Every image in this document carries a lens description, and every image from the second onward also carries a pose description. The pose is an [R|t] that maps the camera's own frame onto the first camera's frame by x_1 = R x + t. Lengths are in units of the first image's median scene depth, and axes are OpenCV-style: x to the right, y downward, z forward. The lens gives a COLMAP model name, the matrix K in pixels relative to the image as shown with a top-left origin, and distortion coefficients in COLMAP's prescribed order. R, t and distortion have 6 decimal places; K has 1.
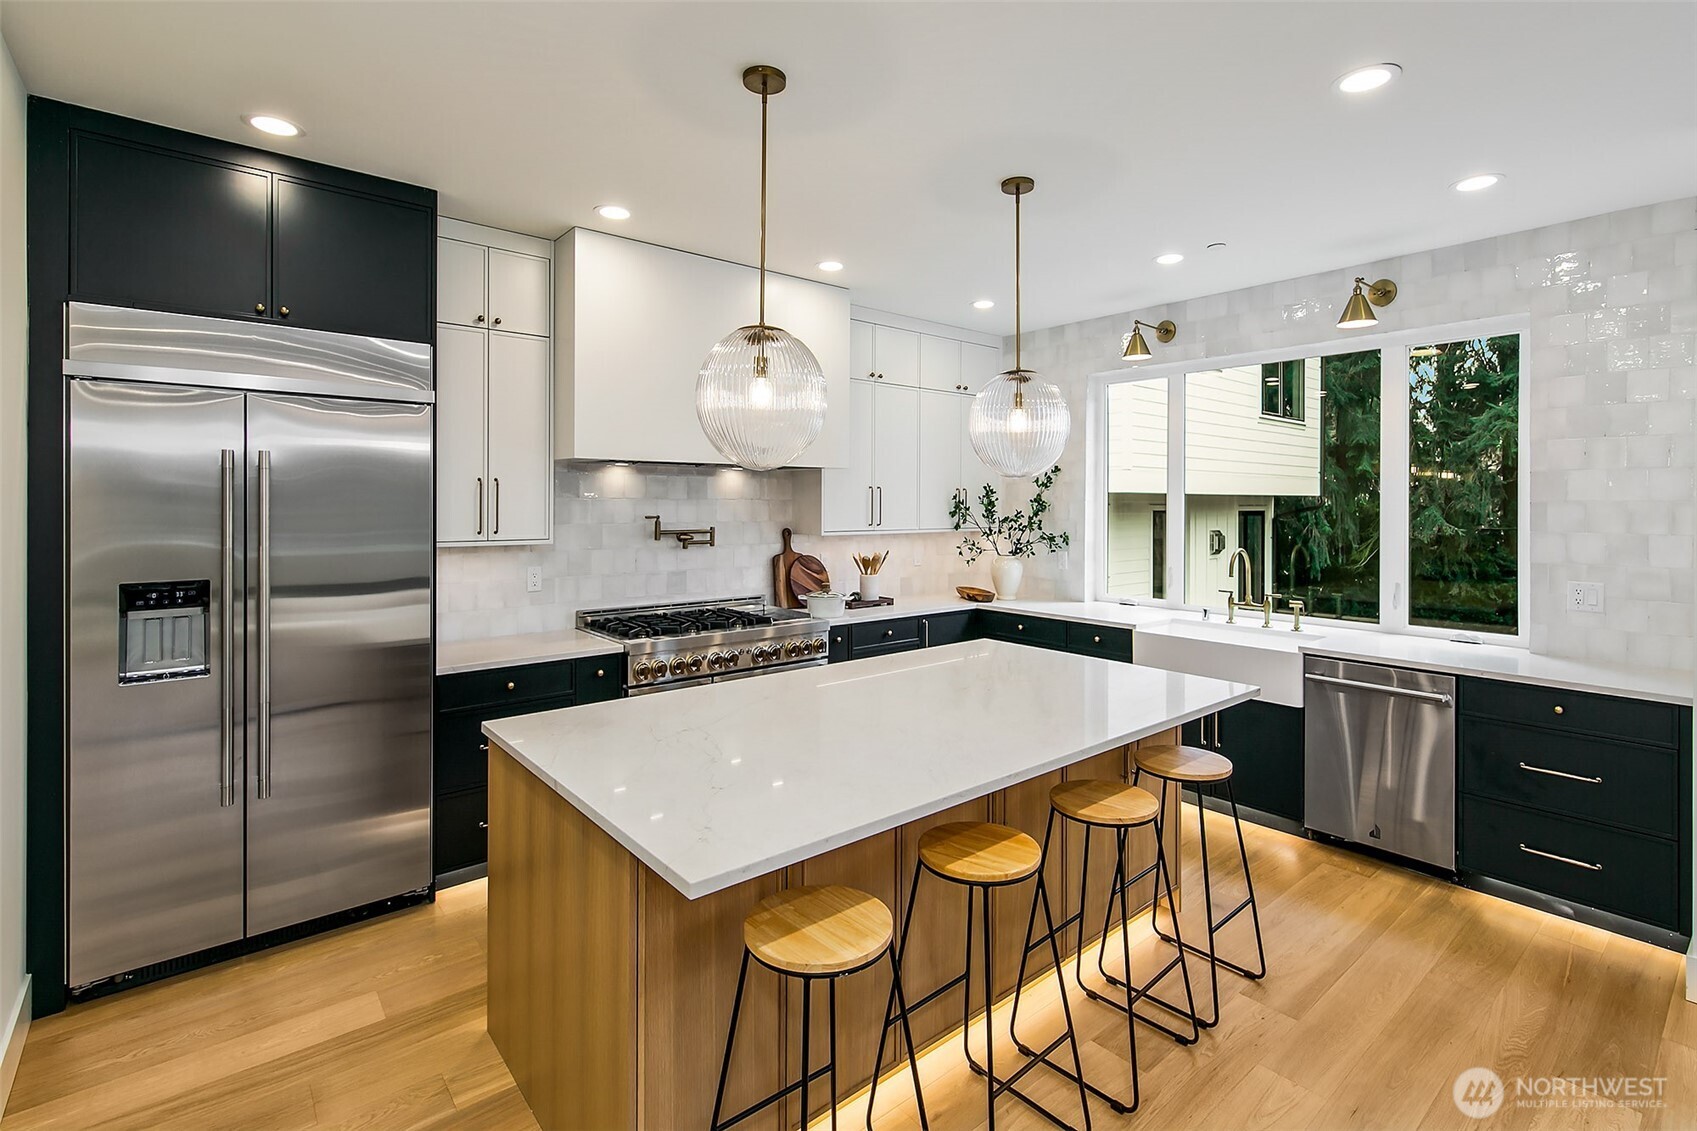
lens RADIAL K [[783.5, 0, 851.1], [0, 783.5, 507.5], [0, 0, 1]] dist [0.003173, 0.000431]
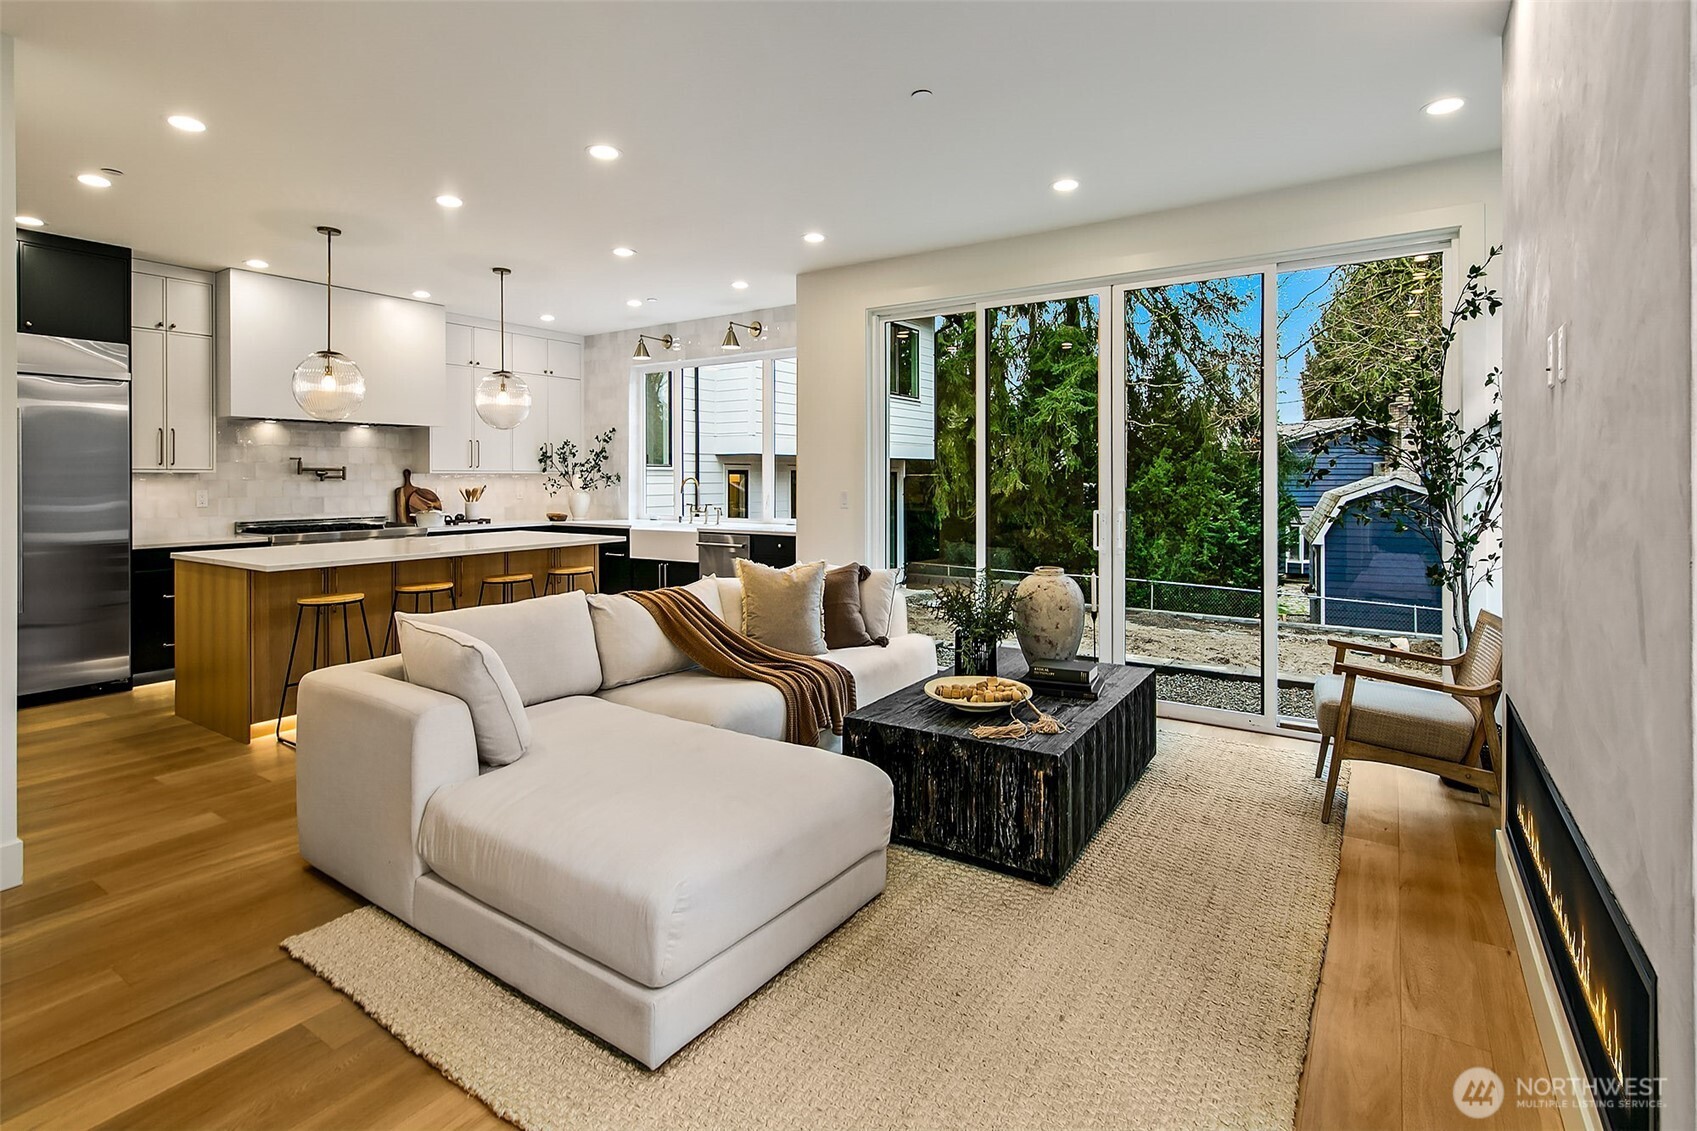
lens RADIAL K [[813.3, 0, 808.8], [0, 813.3, 492.7], [0, 0, 1]] dist [-0.011404, -0.000325]
pose [[0.965956, -0.008229, 0.258576, 0.256153], [0.003922, 0.999845, 0.017168, 0.049700], [-0.258677, -0.015570, 0.965838, -0.640860]]
